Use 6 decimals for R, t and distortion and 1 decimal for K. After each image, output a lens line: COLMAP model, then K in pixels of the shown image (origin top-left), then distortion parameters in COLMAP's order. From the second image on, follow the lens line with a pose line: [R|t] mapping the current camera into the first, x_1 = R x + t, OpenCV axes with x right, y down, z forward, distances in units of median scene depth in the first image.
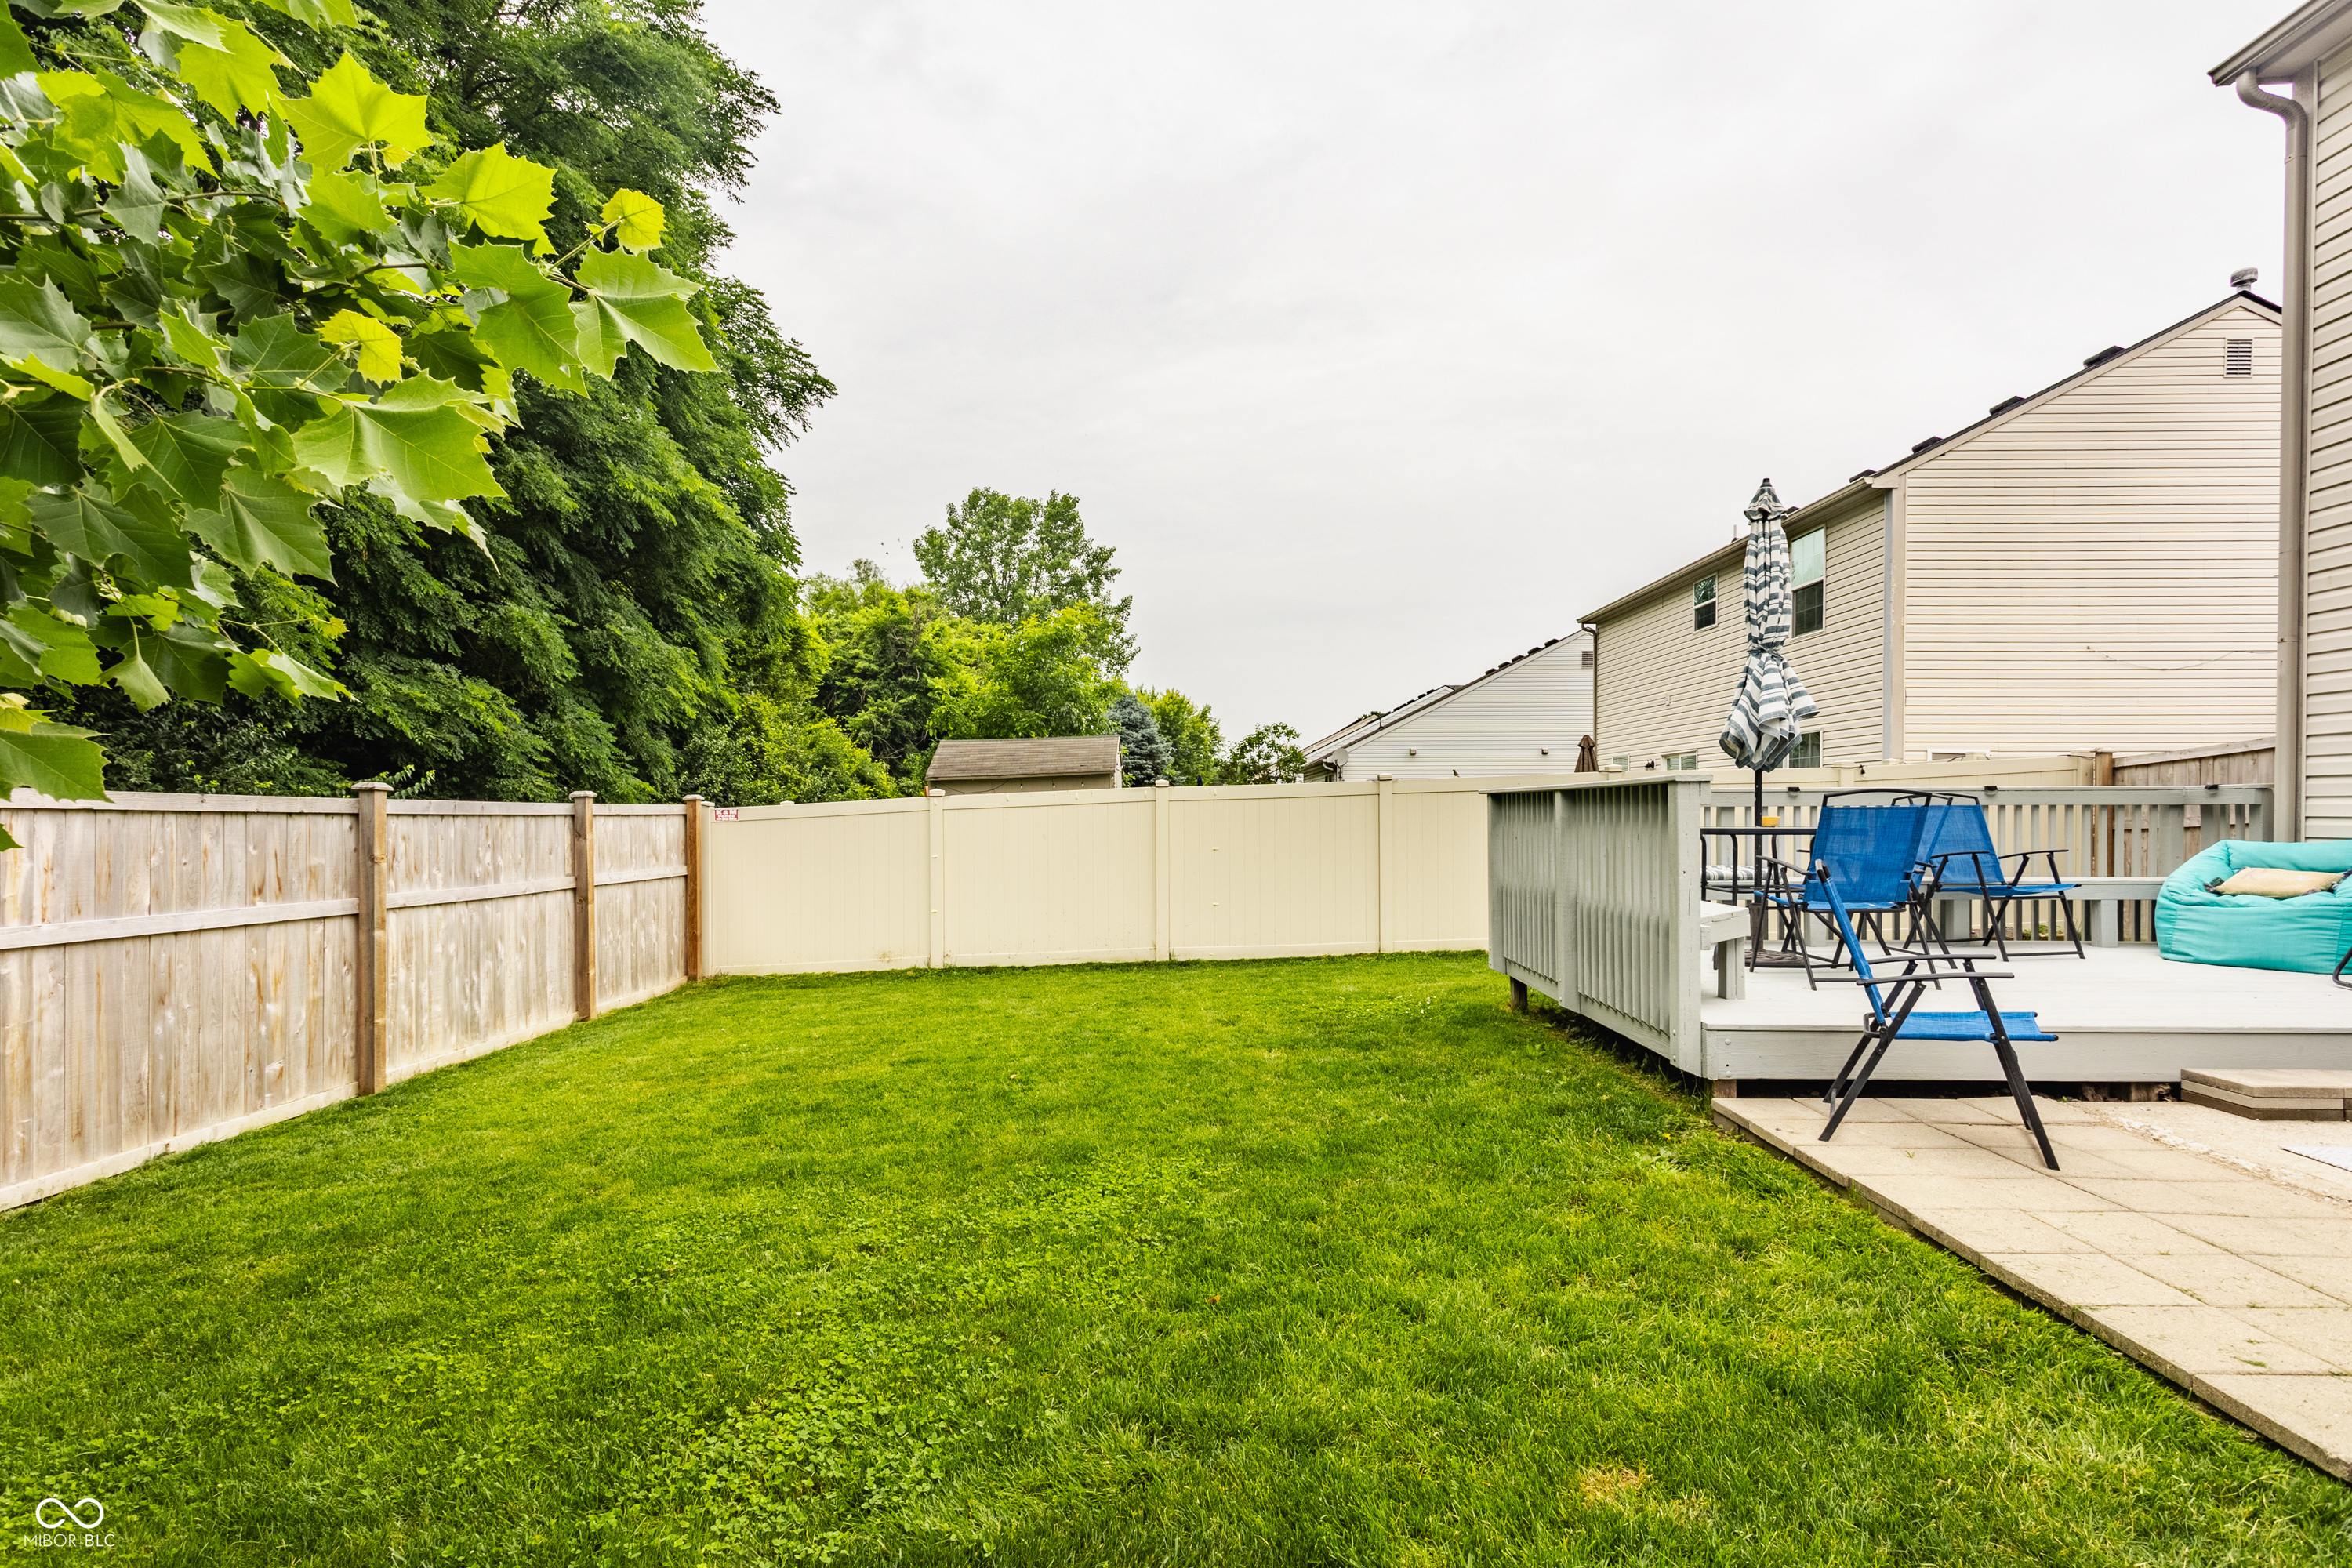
lens RADIAL K [[1116.2, 0, 1172.1], [0, 1116.2, 823.4], [0, 0, 1]] dist [-0.002110, 0.001695]
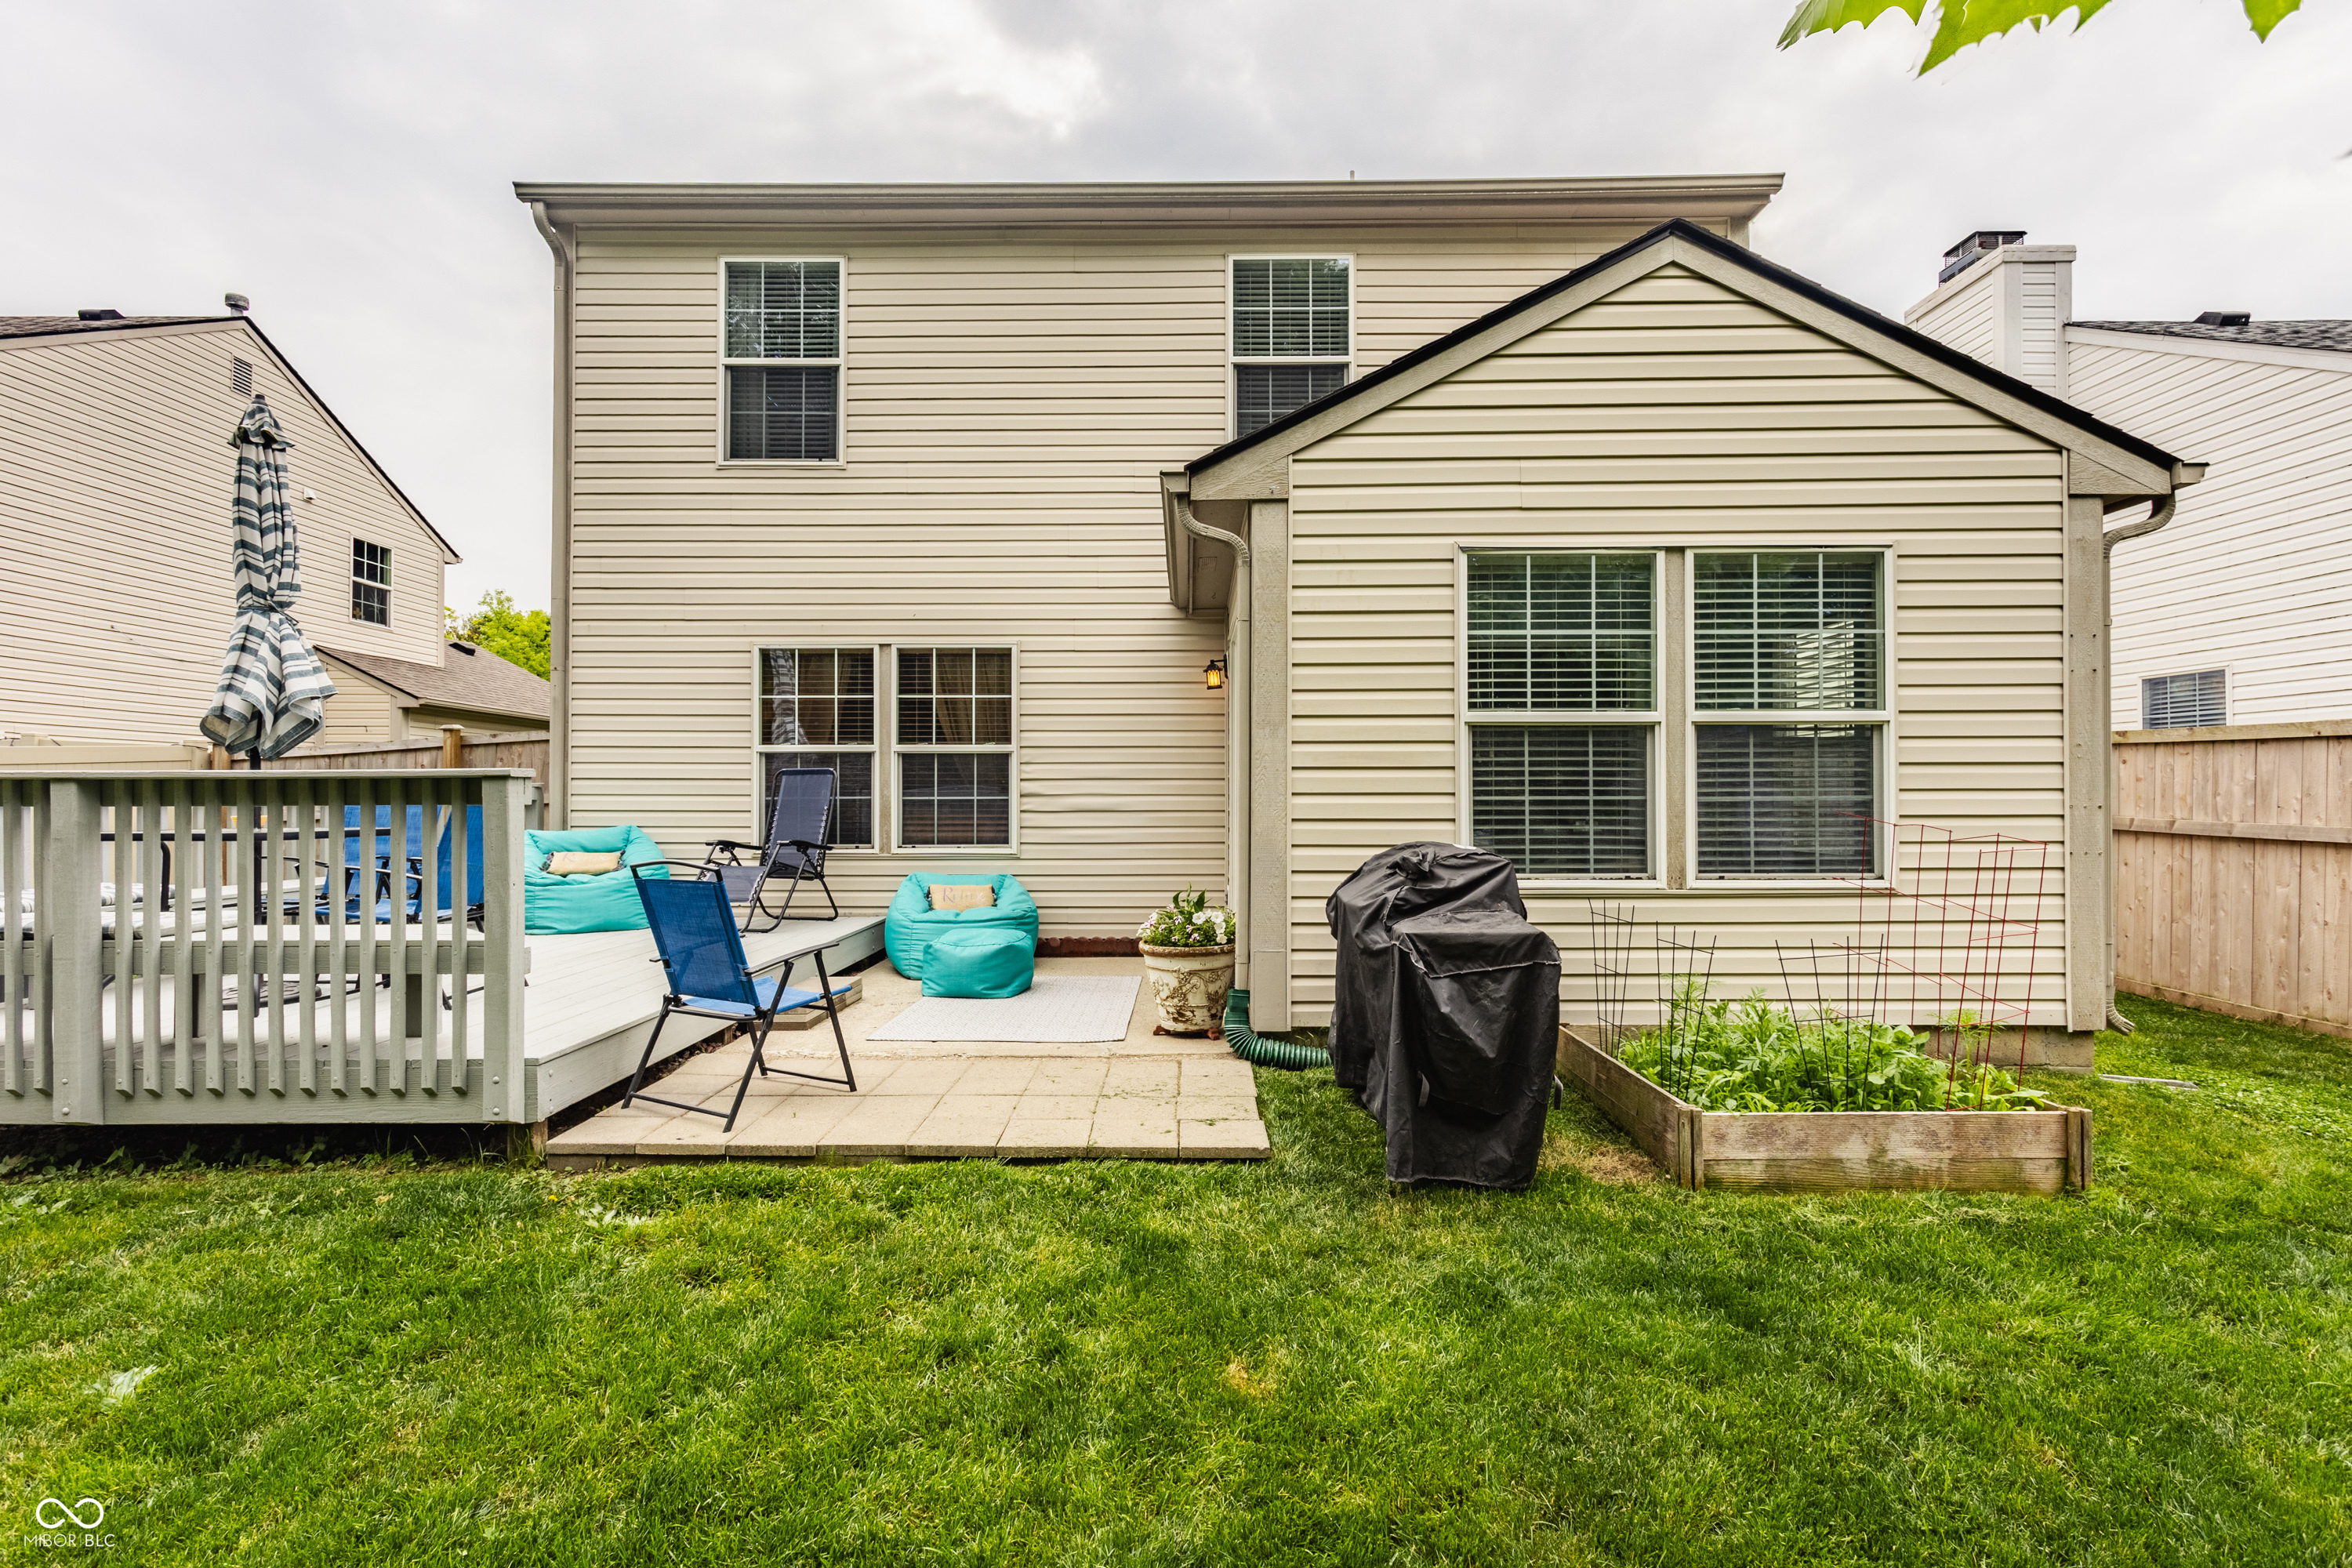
lens RADIAL K [[1116.2, 0, 1156.0], [0, 1116.2, 780.3], [0, 0, 1]] dist [-0.002110, 0.001695]
pose [[-0.018556, 0.016945, 0.999684, -0.206556], [0.012921, 0.999777, -0.016707, -0.007746], [-0.999744, 0.012607, -0.018771, 0.279933]]
